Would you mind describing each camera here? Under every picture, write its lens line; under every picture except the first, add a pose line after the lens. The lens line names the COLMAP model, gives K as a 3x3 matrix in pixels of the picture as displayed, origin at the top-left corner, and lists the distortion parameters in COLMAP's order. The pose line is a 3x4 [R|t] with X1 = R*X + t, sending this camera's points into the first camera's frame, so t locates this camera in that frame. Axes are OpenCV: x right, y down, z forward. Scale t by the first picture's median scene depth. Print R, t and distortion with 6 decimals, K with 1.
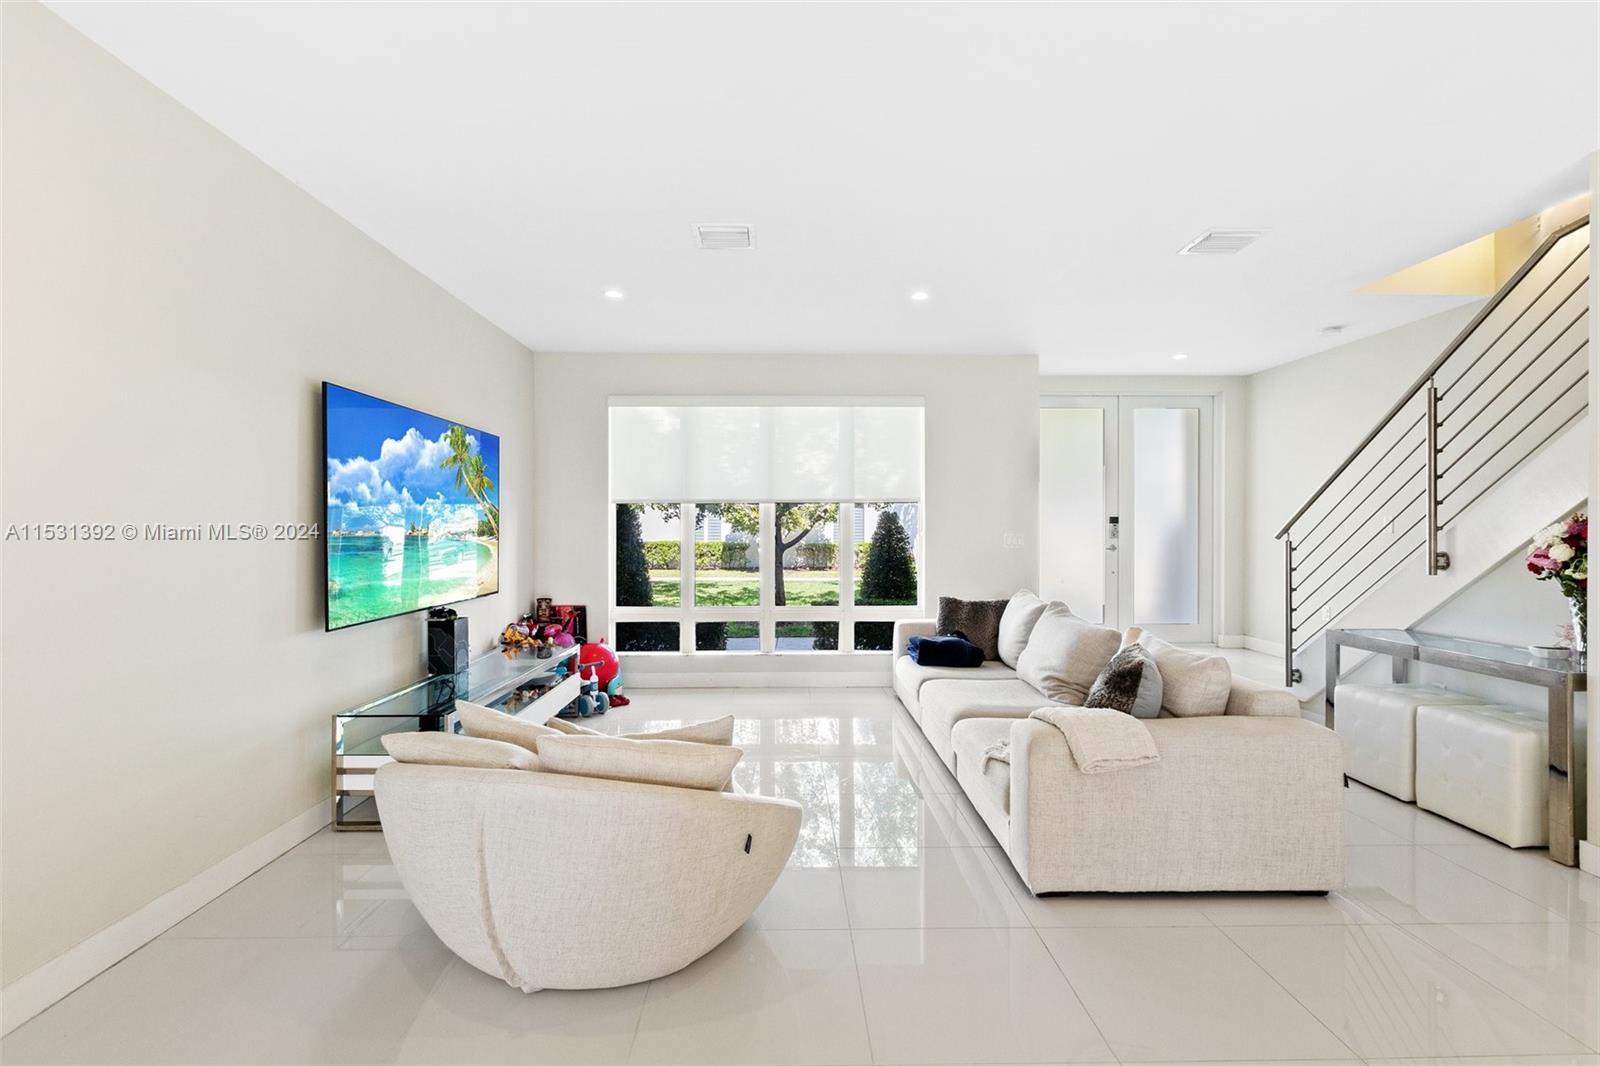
lens RADIAL K [[746.1, 0, 805.3], [0, 746.1, 533.4], [0, 0, 1]] dist [0.010085, -0.002980]
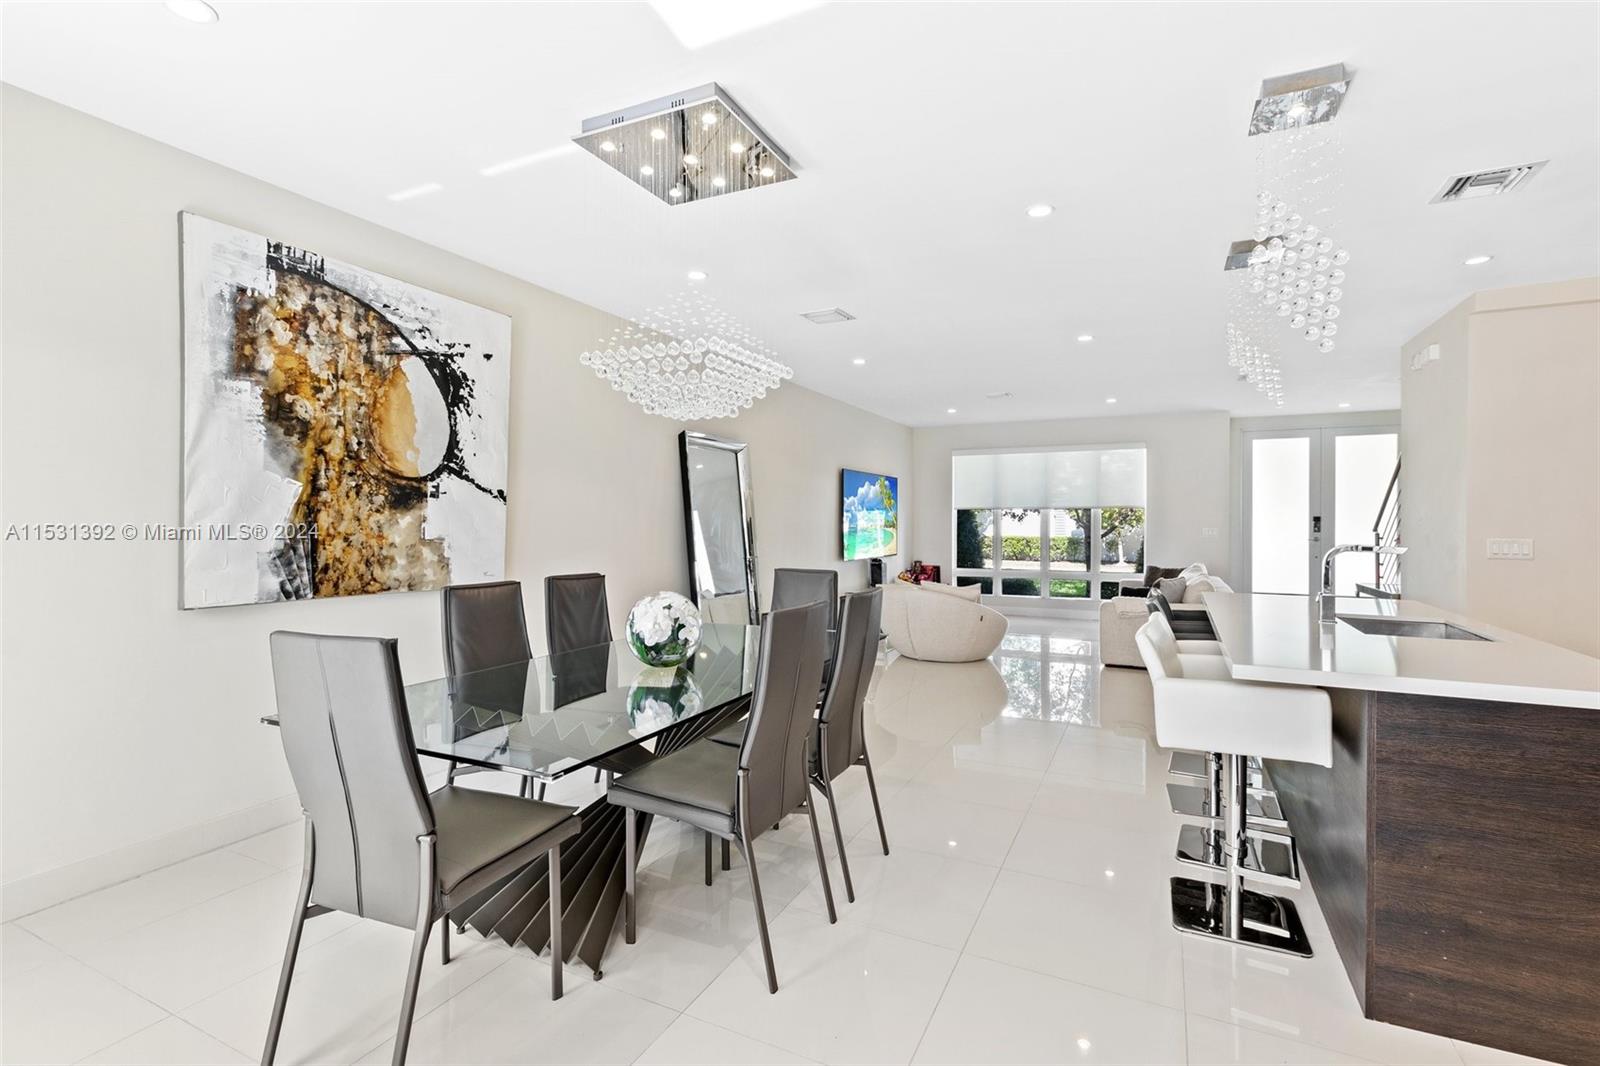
lens RADIAL K [[746.1, 0, 785.7], [0, 746.1, 523.9], [0, 0, 1]] dist [0.010085, -0.002980]
pose [[0.875607, 0.004256, -0.483005, 0.345913], [-0.008269, 0.999947, -0.006181, 0.011309], [0.482953, 0.009406, 0.875596, -1.049457]]
